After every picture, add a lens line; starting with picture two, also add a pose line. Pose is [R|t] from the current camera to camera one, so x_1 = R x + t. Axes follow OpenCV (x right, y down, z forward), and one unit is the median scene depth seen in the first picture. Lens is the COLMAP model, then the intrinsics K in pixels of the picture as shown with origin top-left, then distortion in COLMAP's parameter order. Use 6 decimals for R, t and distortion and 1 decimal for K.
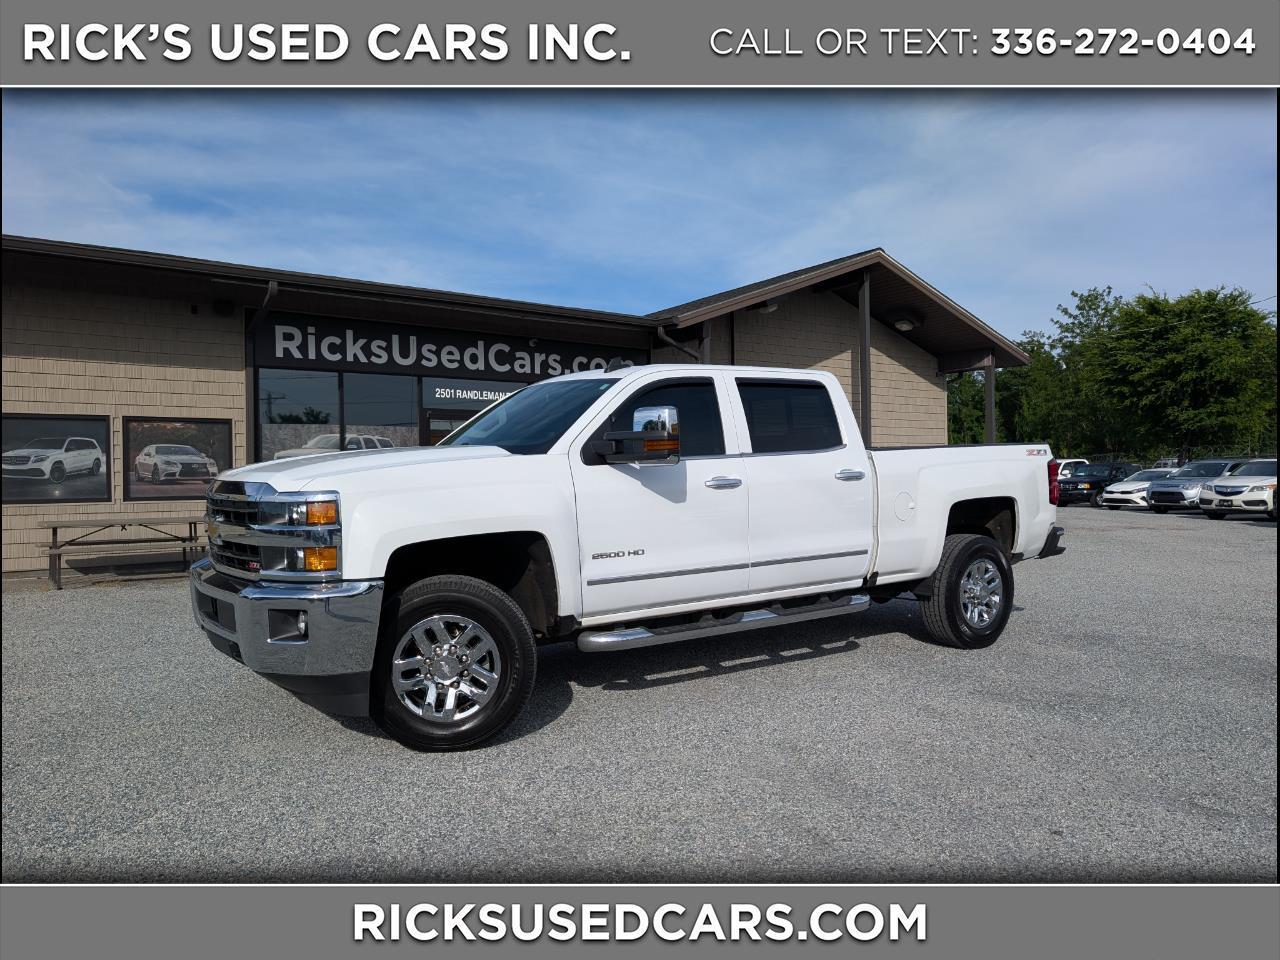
lens RADIAL K [[893.0, 0, 640.7], [0, 893.0, 479.7], [0, 0, 1]] dist [-0.023044, 0.006086]
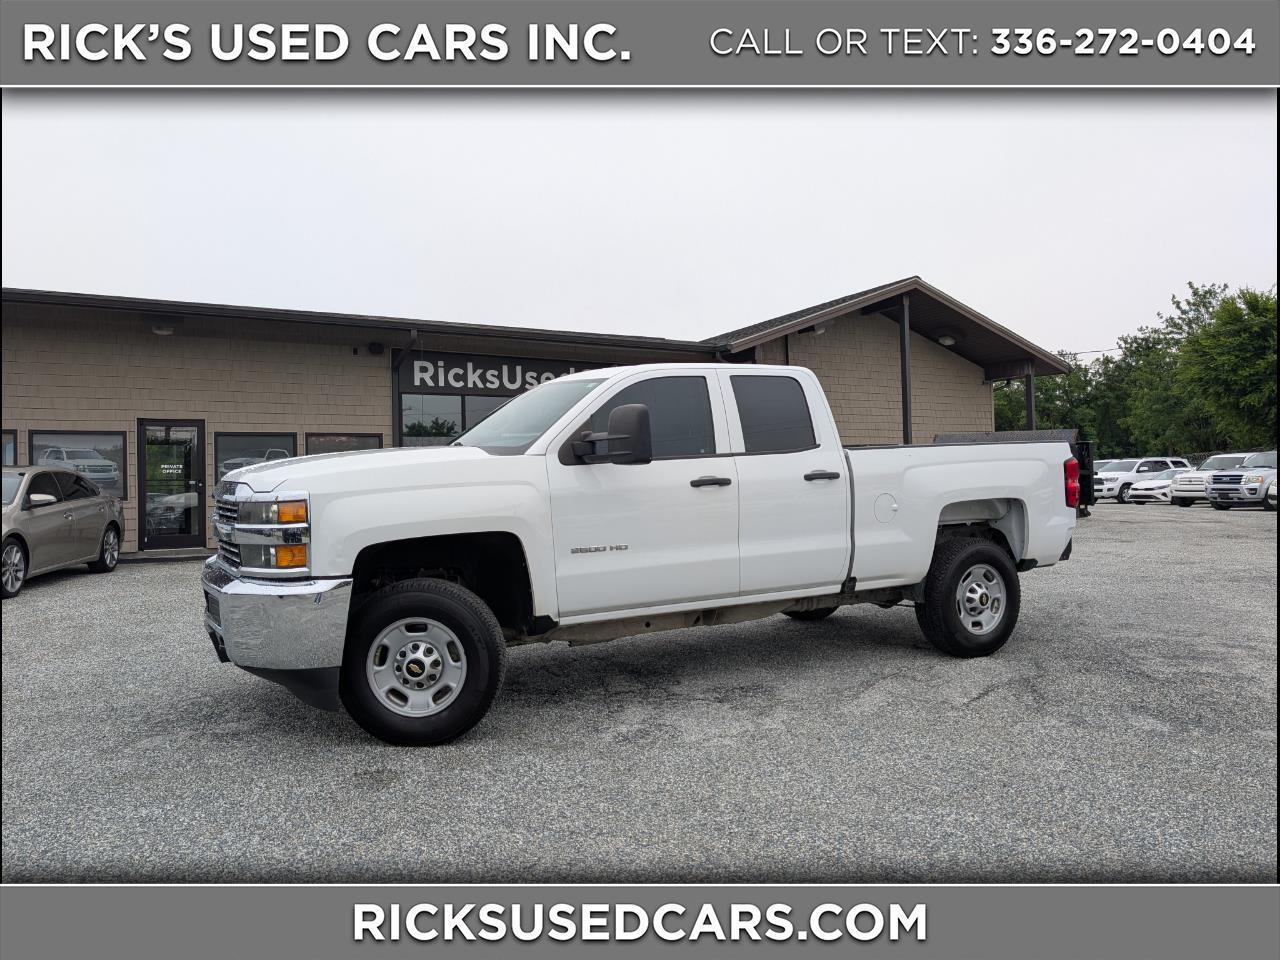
lens RADIAL K [[915.6, 0, 639.8], [0, 915.6, 474.4], [0, 0, 1]] dist [0.001053, -0.022665]
pose [[0.992729, -0.010506, -0.119915, 0.067398], [0.008612, 0.999830, -0.016307, 0.014702], [0.120066, 0.015156, 0.992650, -0.258957]]
